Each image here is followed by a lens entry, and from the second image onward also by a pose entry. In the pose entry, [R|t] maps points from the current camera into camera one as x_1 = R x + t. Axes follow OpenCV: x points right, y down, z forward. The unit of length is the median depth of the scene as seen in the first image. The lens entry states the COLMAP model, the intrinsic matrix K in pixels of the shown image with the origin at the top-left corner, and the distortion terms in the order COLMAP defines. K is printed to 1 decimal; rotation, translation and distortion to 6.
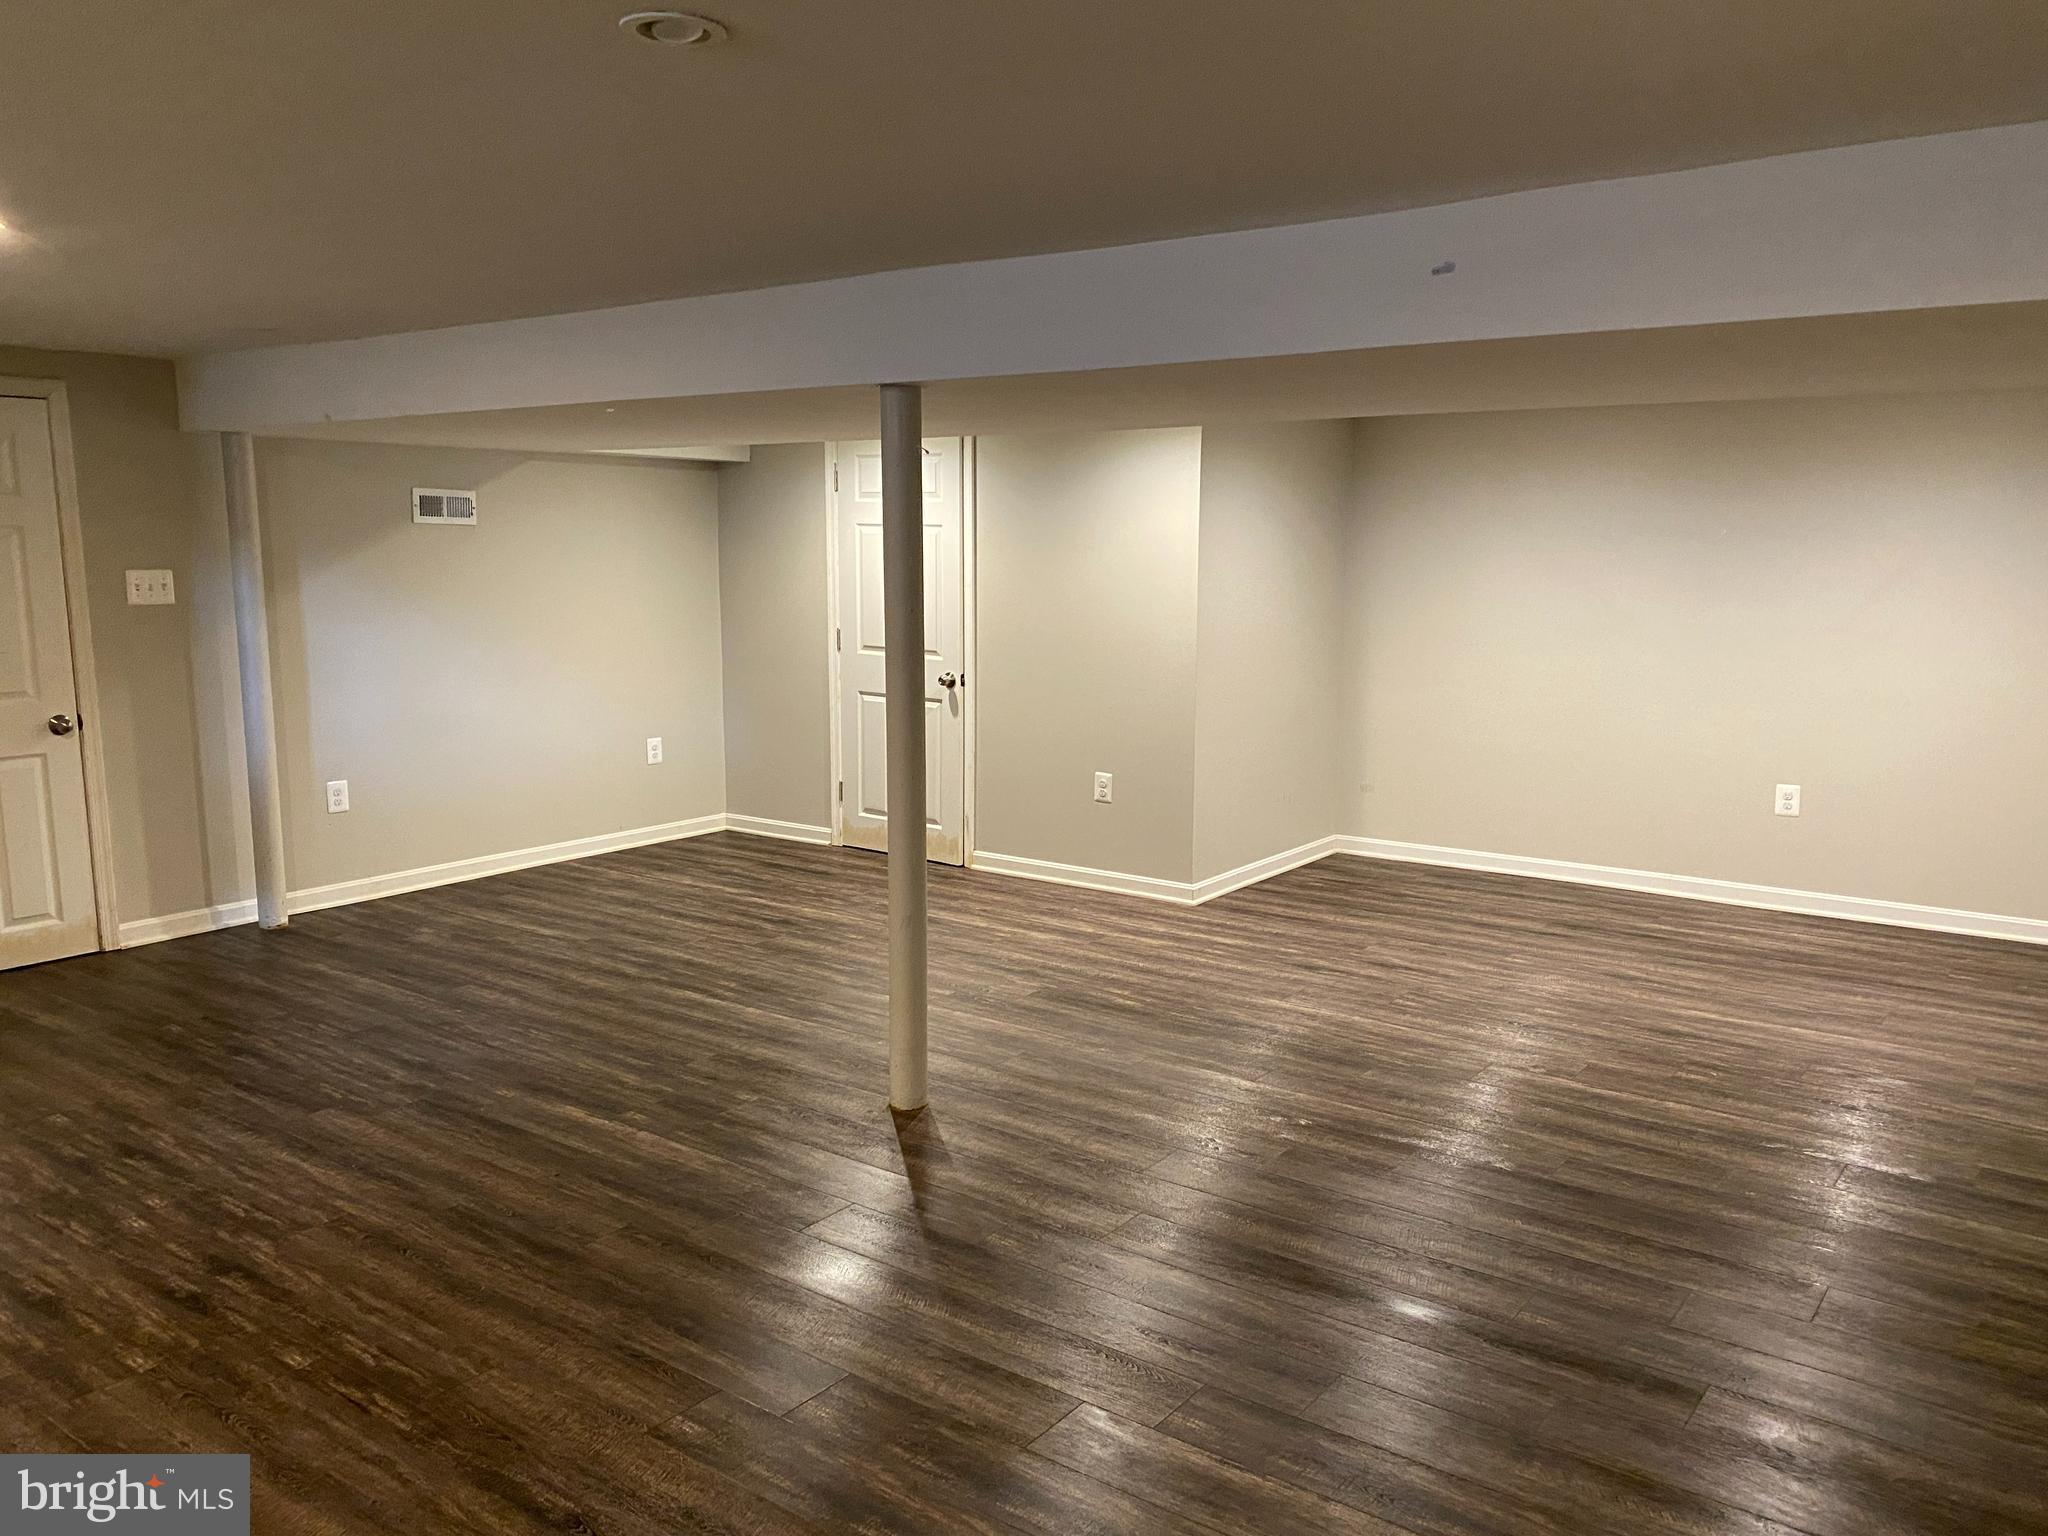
lens RADIAL K [[1562.8, 0, 1037.7], [0, 1562.8, 760.1], [0, 0, 1]] dist [0.049176, -0.036076]
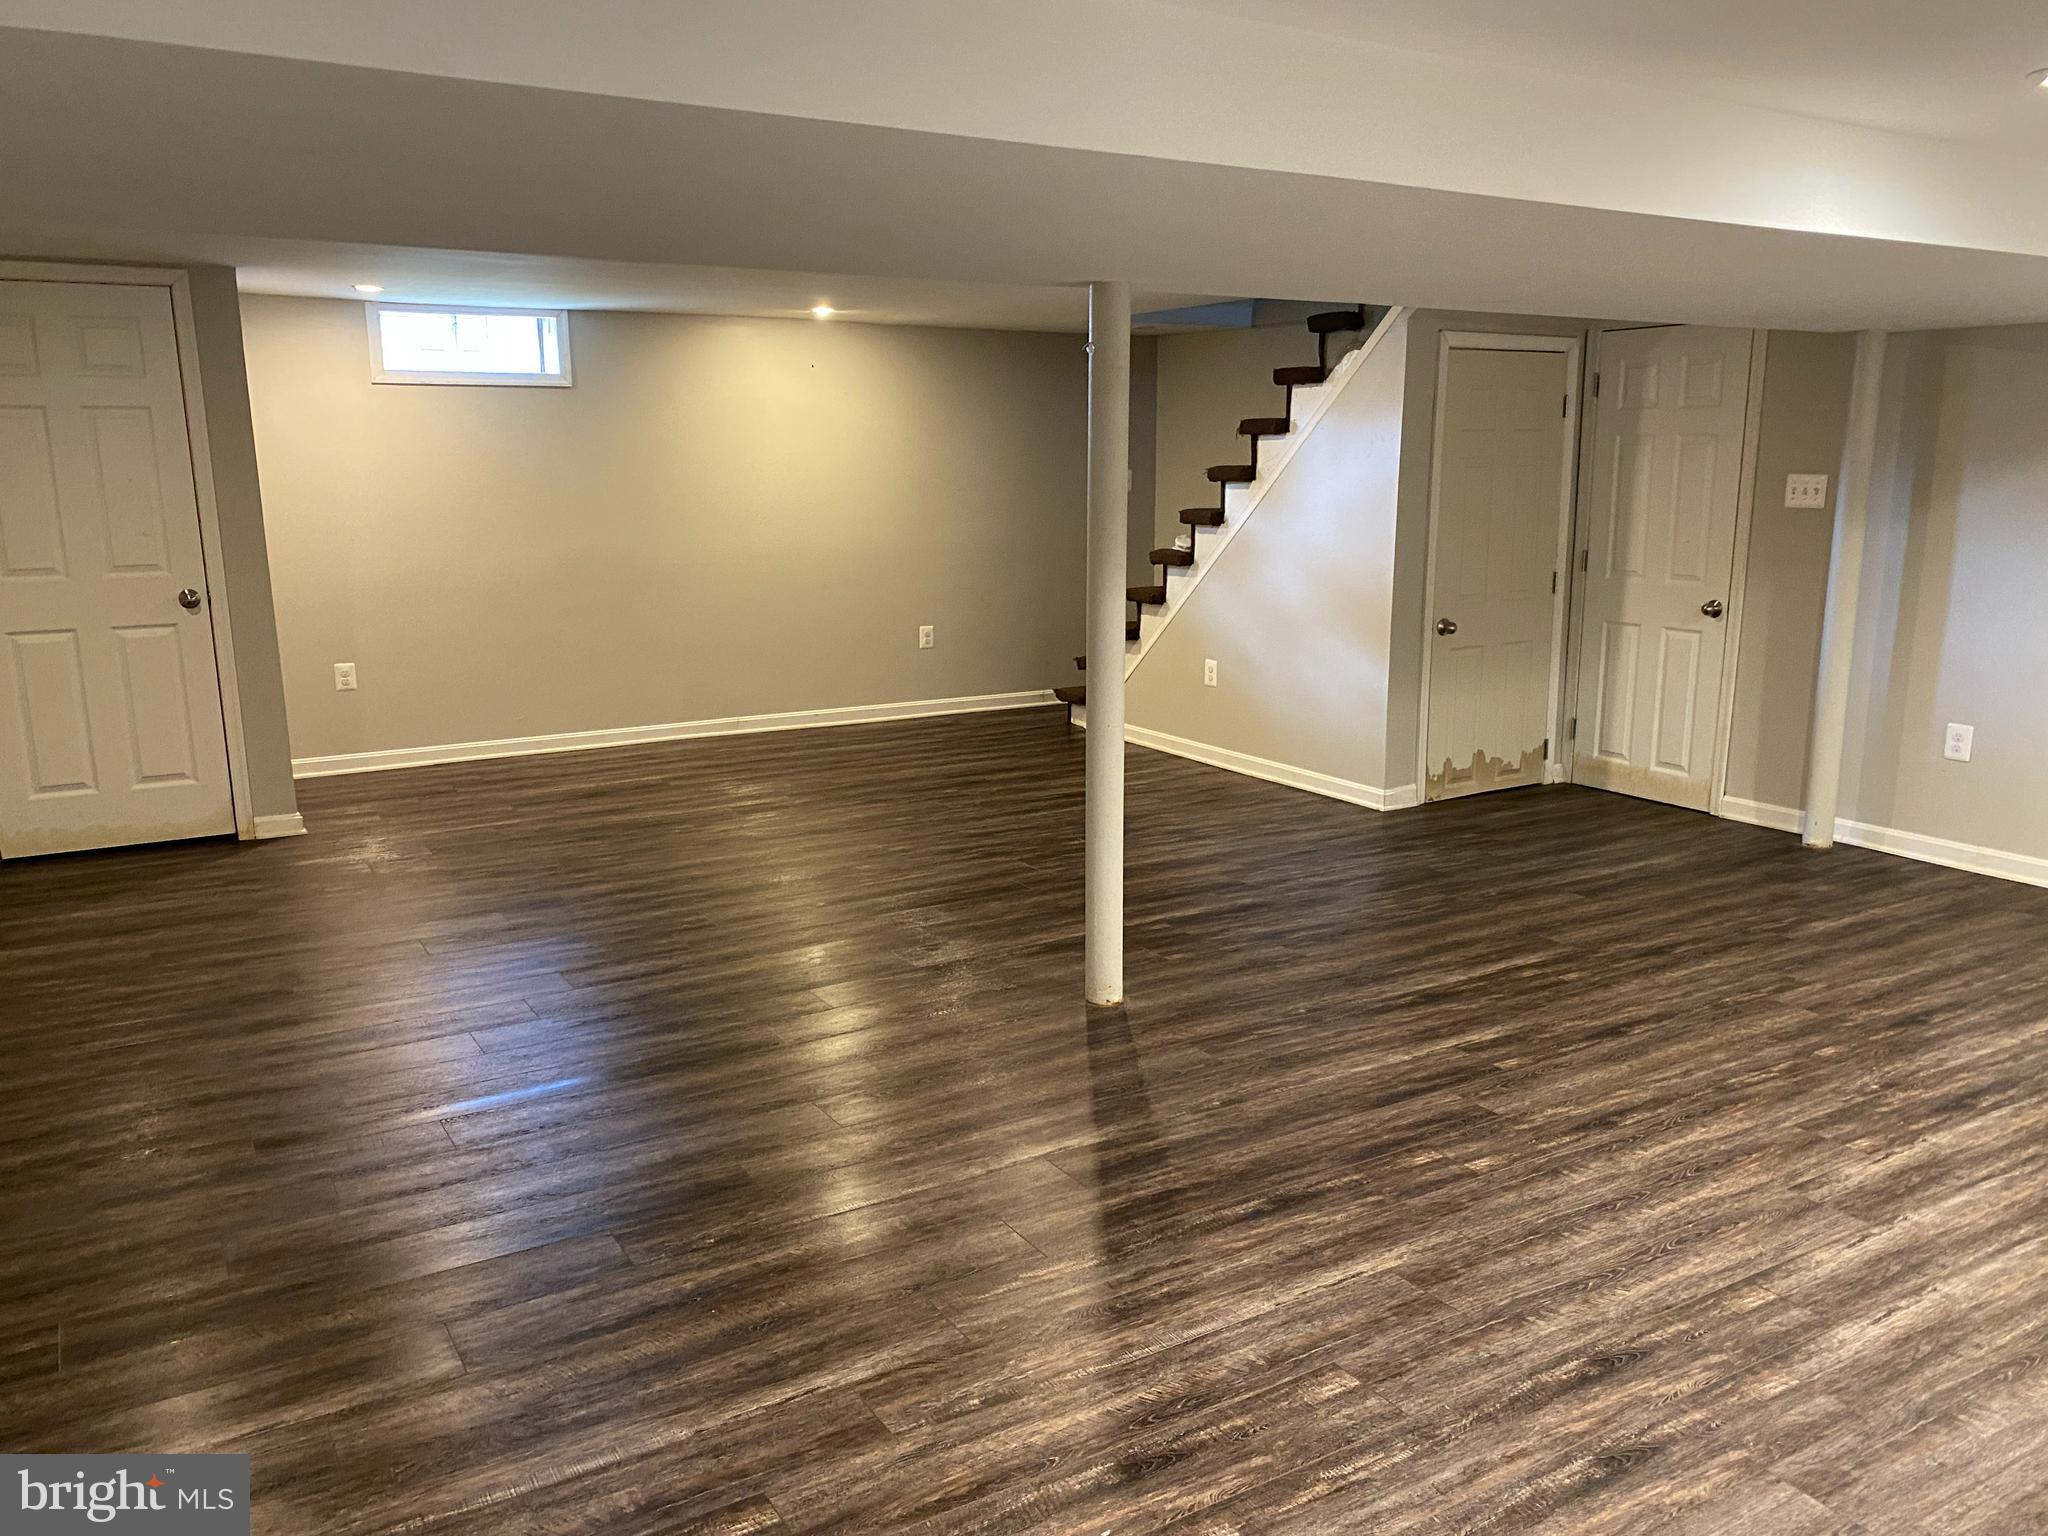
lens RADIAL K [[1562.8, 0, 1043.4], [0, 1562.8, 772.5], [0, 0, 1]] dist [0.049176, -0.036076]
pose [[-0.365357, 0.189043, -0.911469, 0.628029], [-0.131810, 0.958789, 0.251693, -0.132296], [0.921488, 0.212099, -0.325383, 0.948934]]
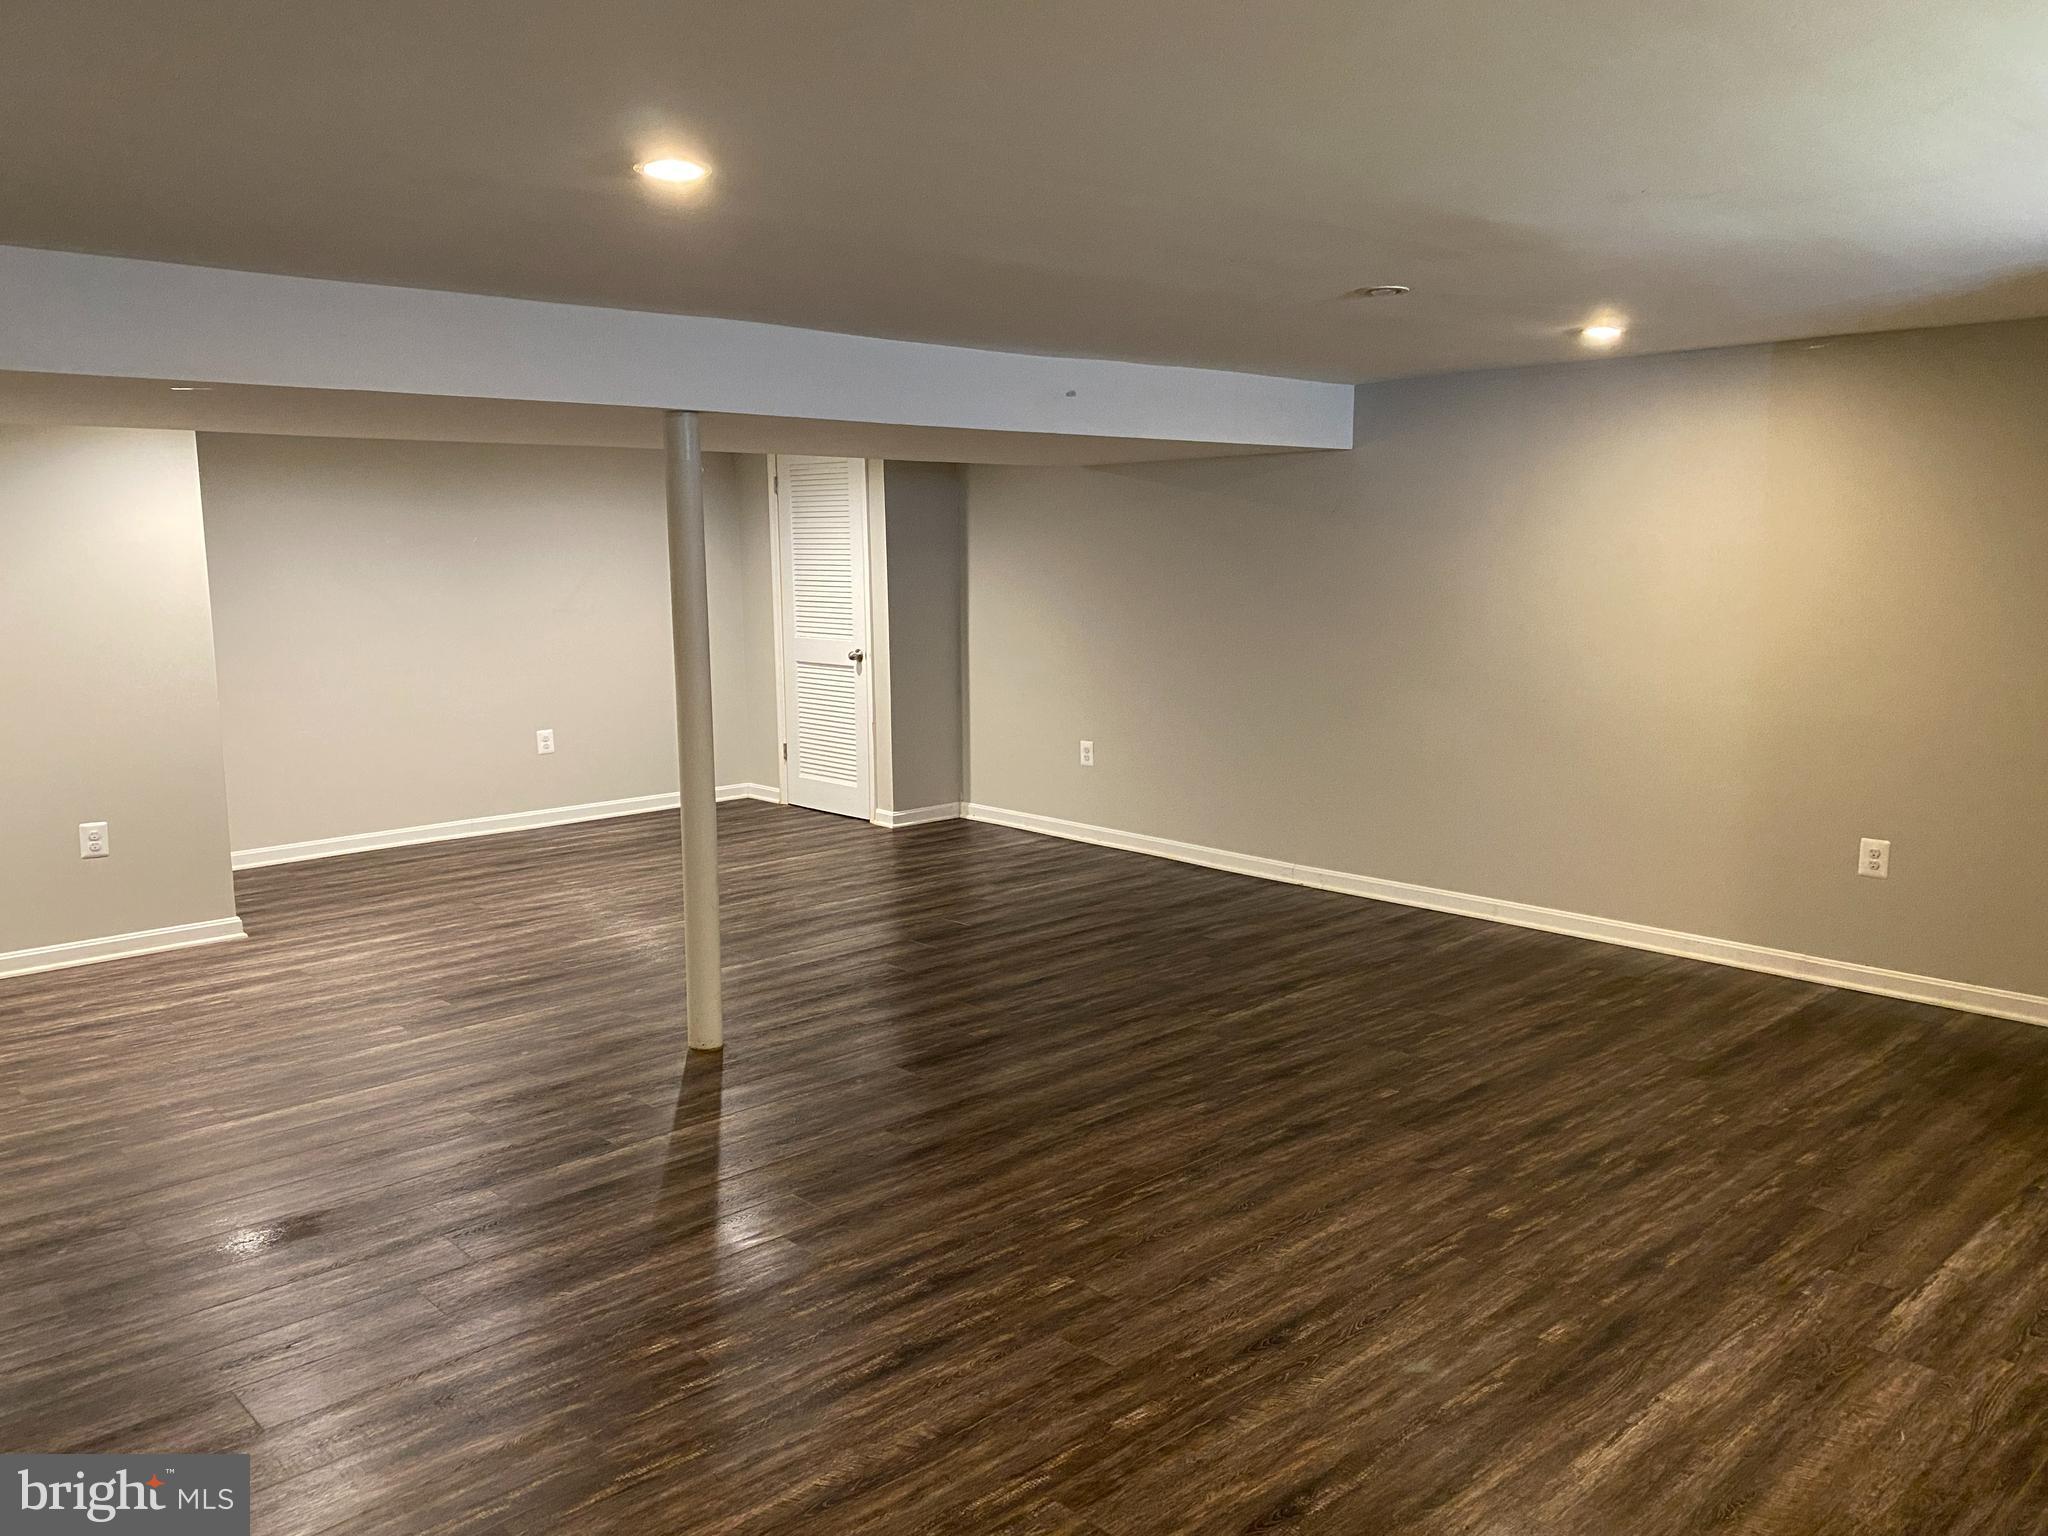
lens RADIAL K [[1562.8, 0, 1031.7], [0, 1562.8, 762.4], [0, 0, 1]] dist [0.049176, -0.036076]
pose [[0.180083, -0.143991, 0.973055, -0.837138], [0.146594, 0.982109, 0.118201, -0.061200], [-0.972667, 0.121358, 0.197969, 0.393747]]
